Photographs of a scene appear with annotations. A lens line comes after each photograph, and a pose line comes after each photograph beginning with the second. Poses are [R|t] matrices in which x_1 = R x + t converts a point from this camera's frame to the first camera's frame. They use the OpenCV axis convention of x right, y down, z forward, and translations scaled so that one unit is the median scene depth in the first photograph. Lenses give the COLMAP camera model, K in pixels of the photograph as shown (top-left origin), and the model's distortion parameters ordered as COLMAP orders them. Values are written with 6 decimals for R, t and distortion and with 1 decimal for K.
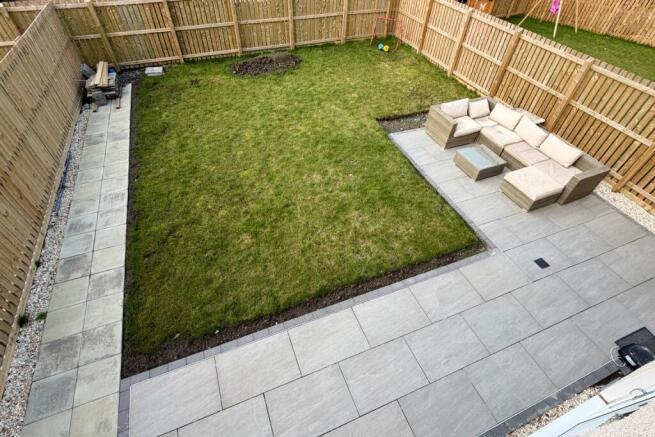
lens RADIAL K [[313.7, 0, 328.2], [0, 313.7, 218.1], [0, 0, 1]] dist [0.003514, 0.000651]
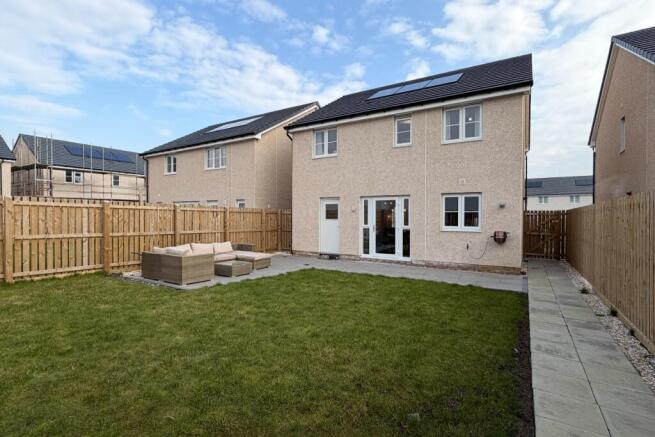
lens RADIAL K [[319.5, 0, 328.1], [0, 319.5, 218.3], [0, 0, 1]] dist [0.000443, 0.000873]
pose [[-0.588537, -0.043173, 0.807316, -0.686196], [0.565056, 0.692213, 0.448946, -0.594500], [-0.578218, 0.720401, -0.382998, 0.978280]]
